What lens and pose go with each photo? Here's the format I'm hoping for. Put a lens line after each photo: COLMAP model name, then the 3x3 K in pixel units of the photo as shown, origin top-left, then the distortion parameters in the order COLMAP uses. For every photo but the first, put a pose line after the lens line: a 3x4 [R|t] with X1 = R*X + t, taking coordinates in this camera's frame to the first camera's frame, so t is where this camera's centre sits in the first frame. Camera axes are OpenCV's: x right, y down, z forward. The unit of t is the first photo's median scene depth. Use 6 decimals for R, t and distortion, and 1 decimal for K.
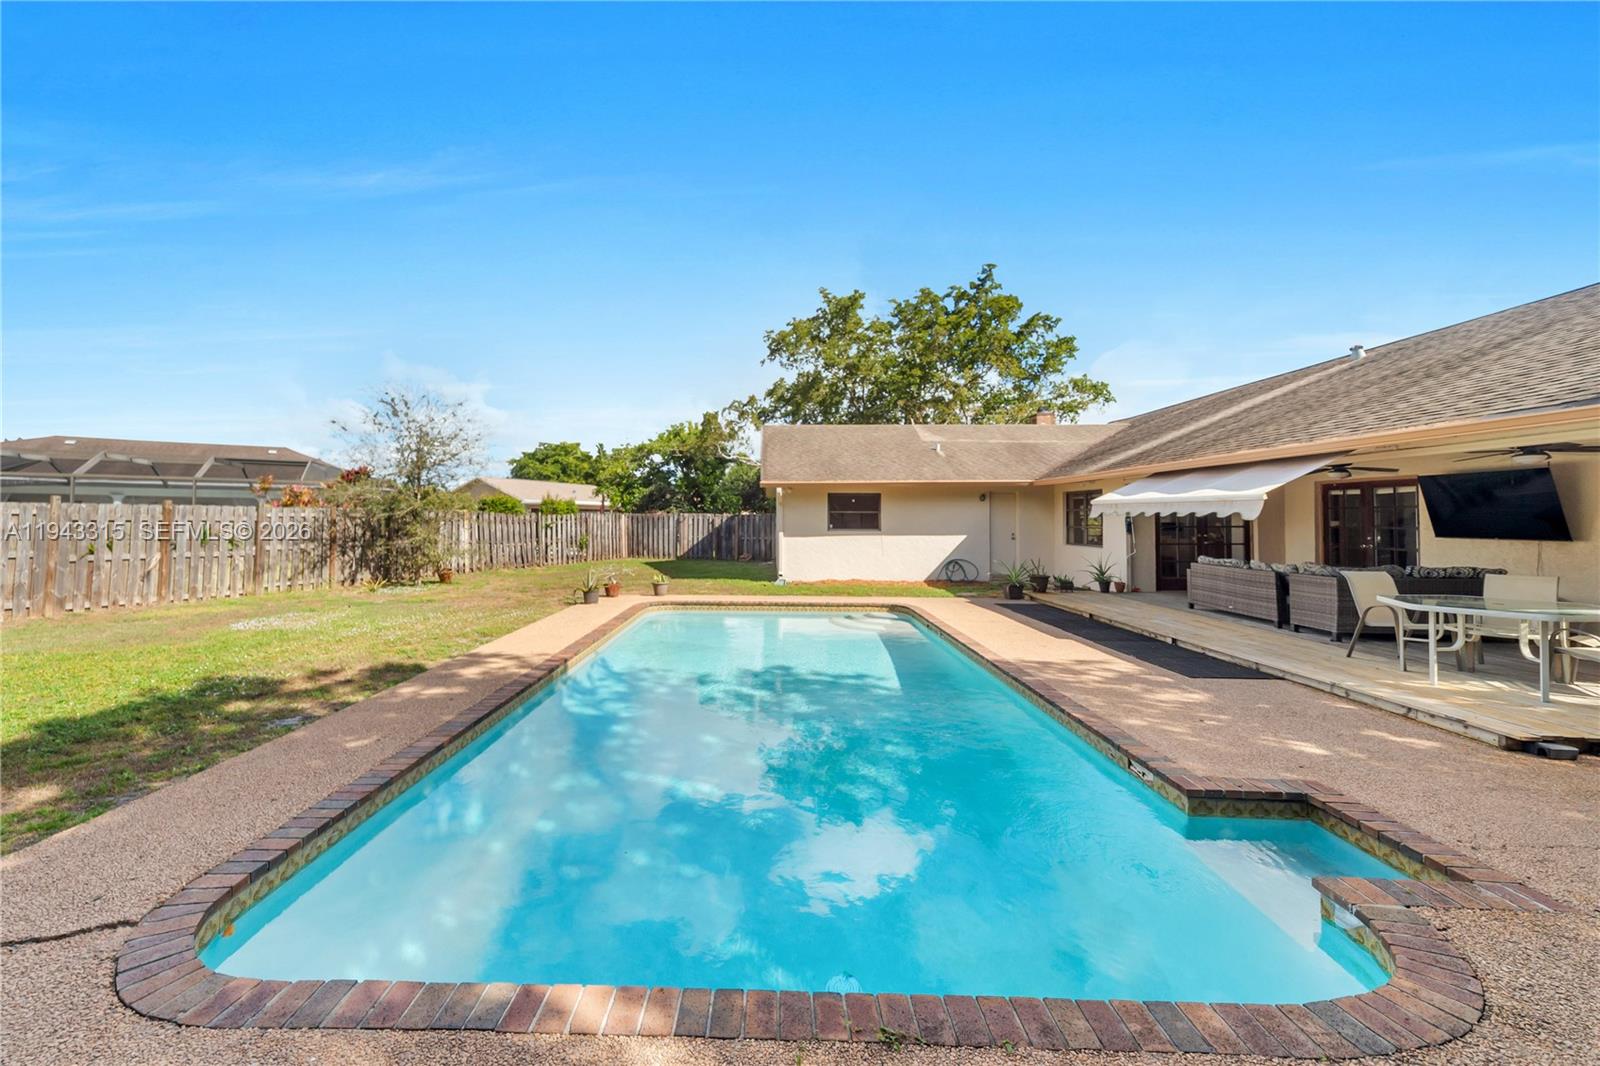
lens RADIAL K [[650.6, 0, 775.0], [0, 650.6, 500.5], [0, 0, 1]] dist [0.016921, -0.001132]
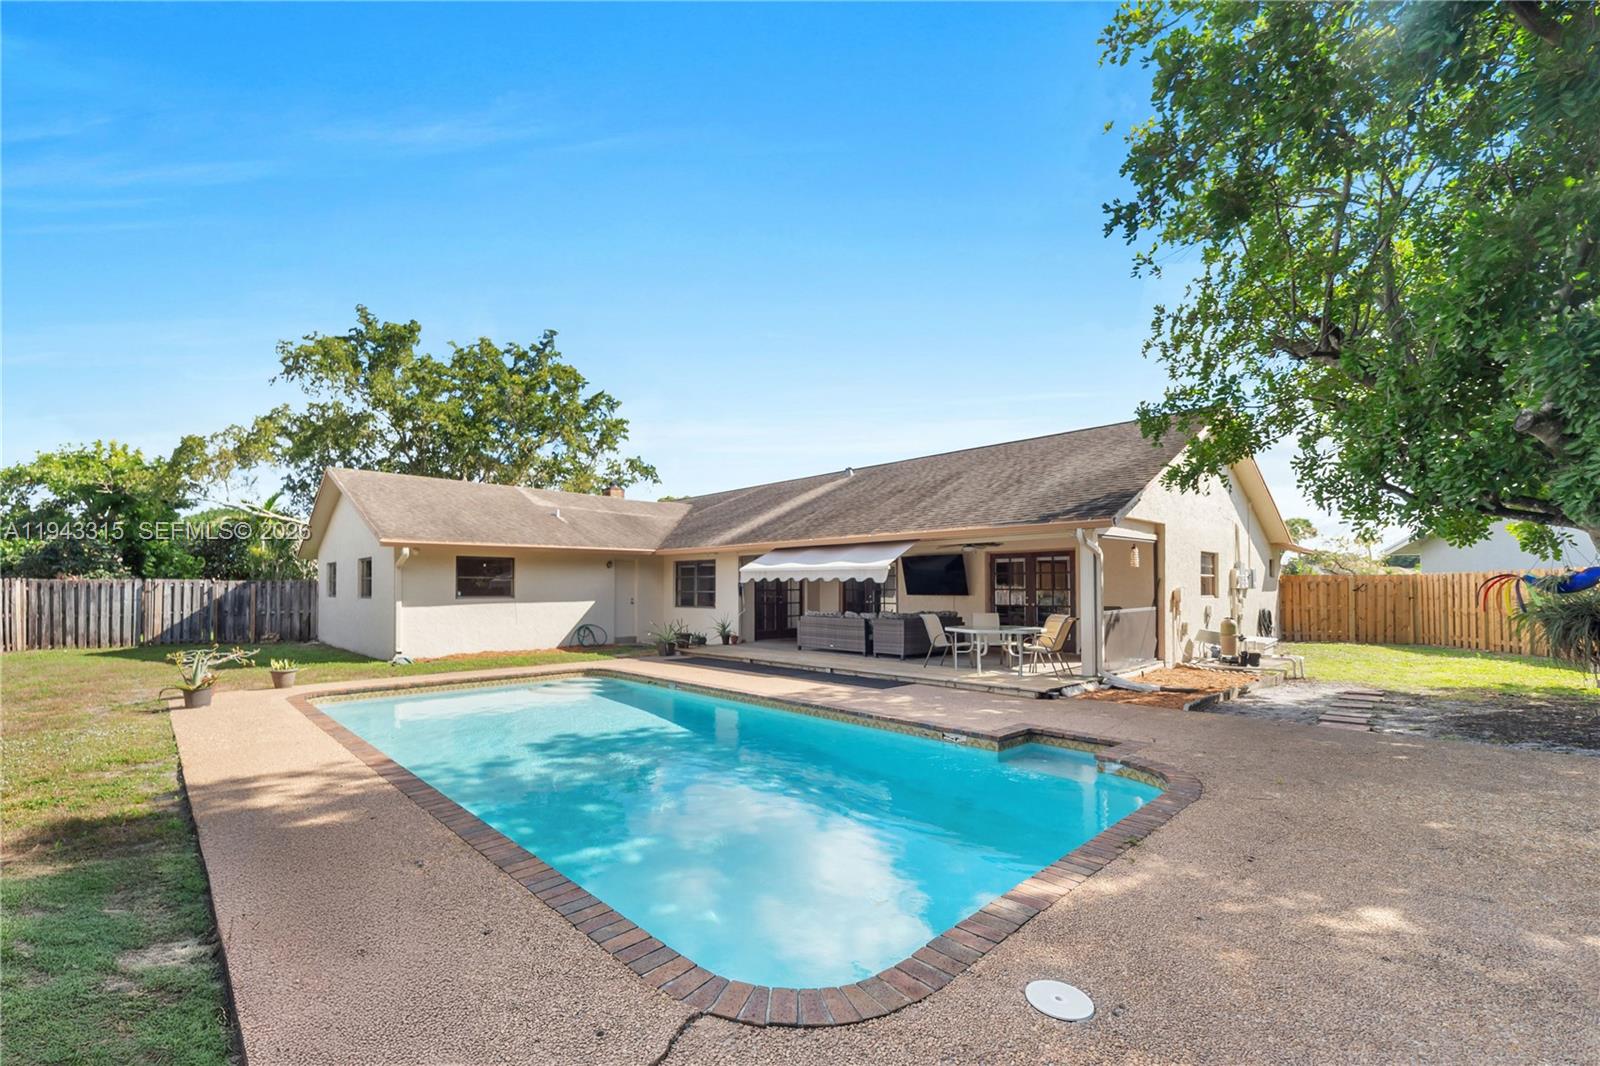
lens RADIAL K [[650.6, 0, 796.8], [0, 650.6, 583.1], [0, 0, 1]] dist [0.016921, -0.001132]
pose [[0.709006, -0.000212, 0.705202, -0.210588], [-0.014870, 0.999773, 0.015251, 0.004594], [-0.705046, -0.021300, 0.708842, 0.039373]]
